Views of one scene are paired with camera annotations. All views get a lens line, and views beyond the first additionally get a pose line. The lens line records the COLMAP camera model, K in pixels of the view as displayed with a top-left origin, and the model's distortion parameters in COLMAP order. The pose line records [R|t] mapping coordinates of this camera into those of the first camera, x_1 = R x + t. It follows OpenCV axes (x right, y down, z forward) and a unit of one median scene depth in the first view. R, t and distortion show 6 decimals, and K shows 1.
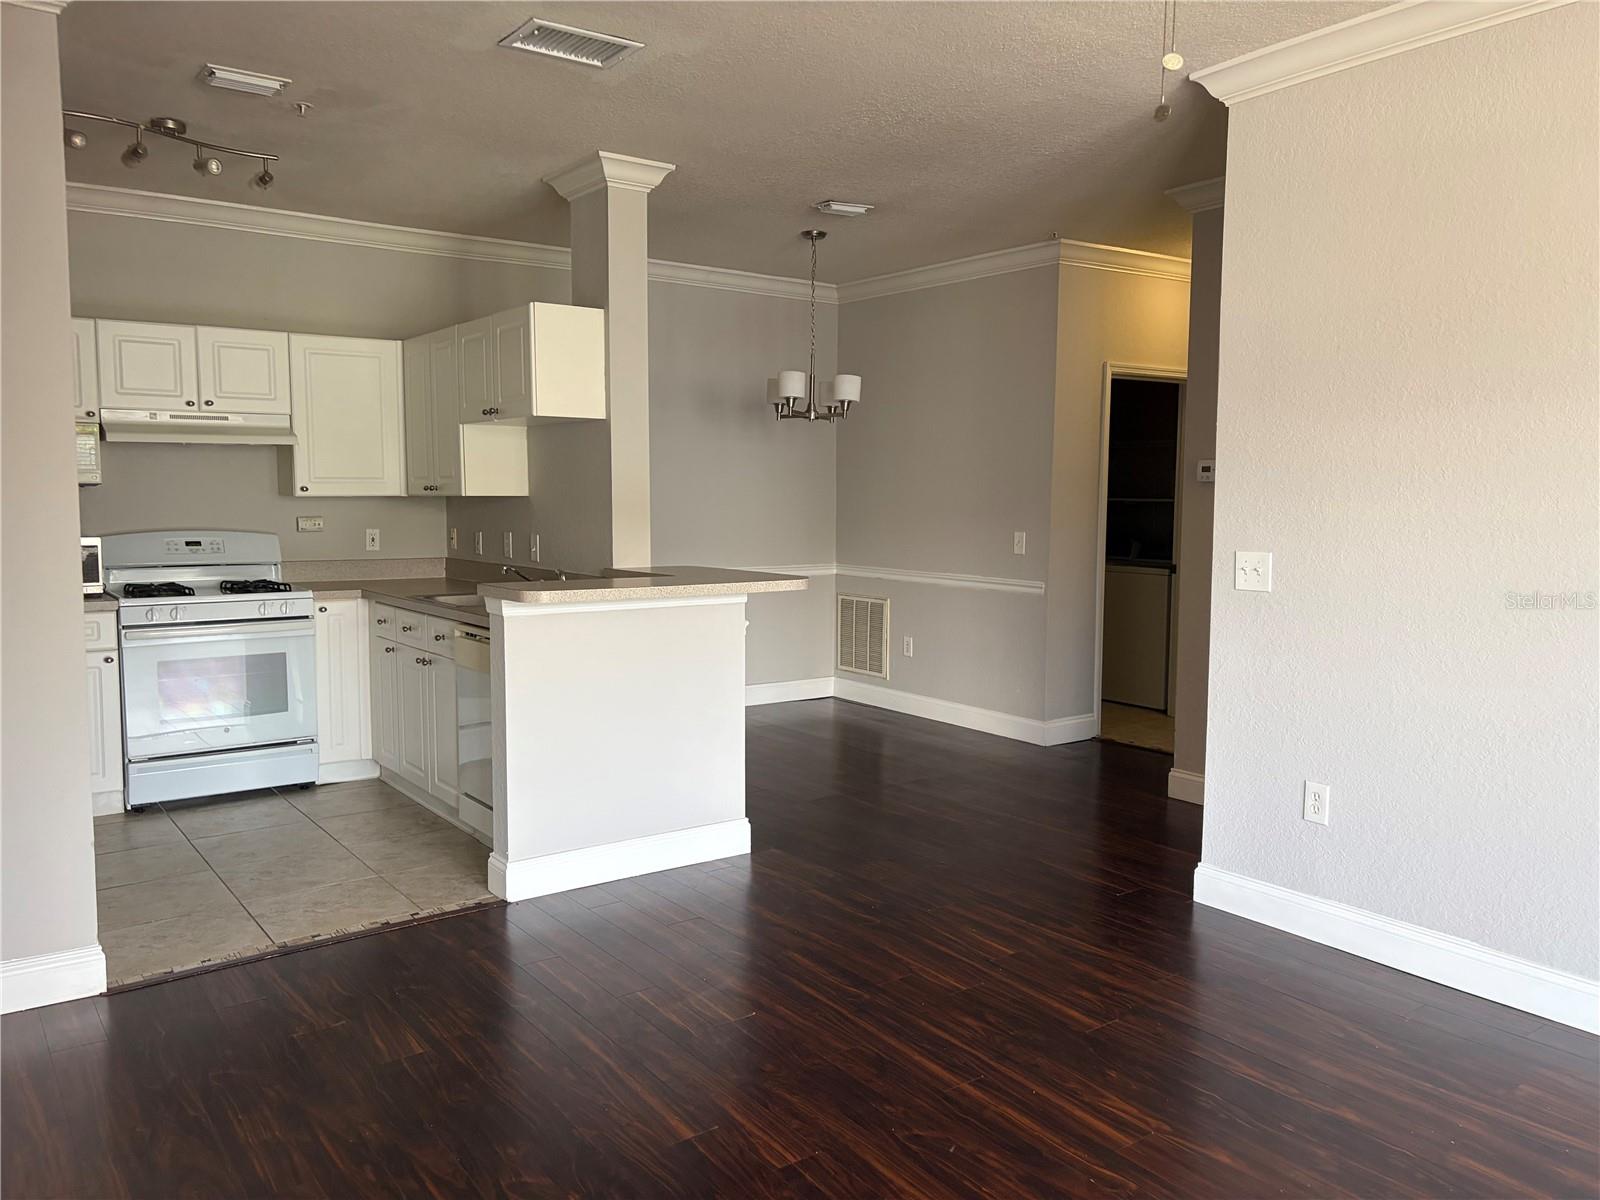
lens RADIAL K [[1213.9, 0, 799.6], [0, 1213.9, 604.8], [0, 0, 1]] dist [0.022205, -0.003943]
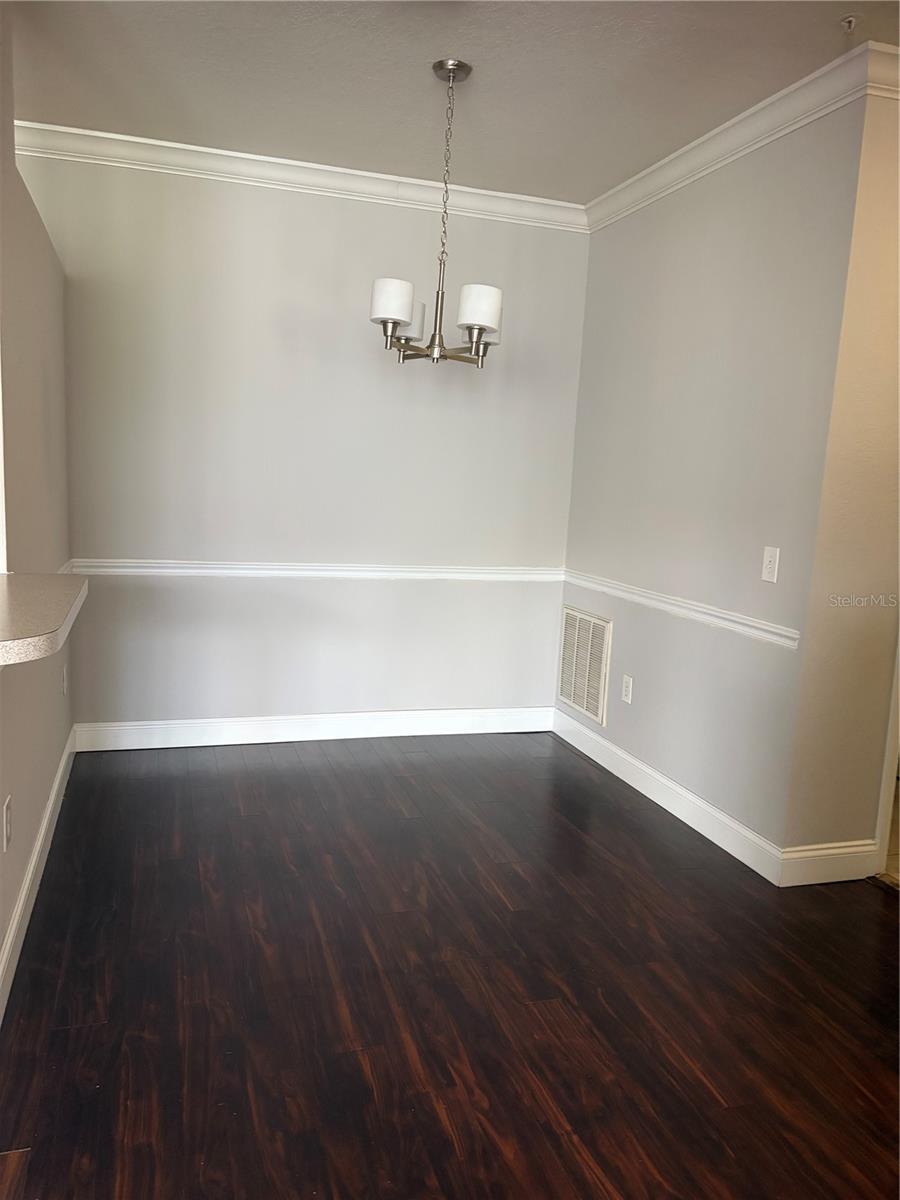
lens RADIAL K [[910.4, 0, 449.3], [0, 910.4, 593.8], [0, 0, 1]] dist [0.022205, -0.003943]
pose [[0.946662, 0.087203, -0.310205, 0.151584], [-0.078686, 0.996101, 0.039891, -0.036500], [0.312475, -0.013355, 0.949832, 0.430526]]
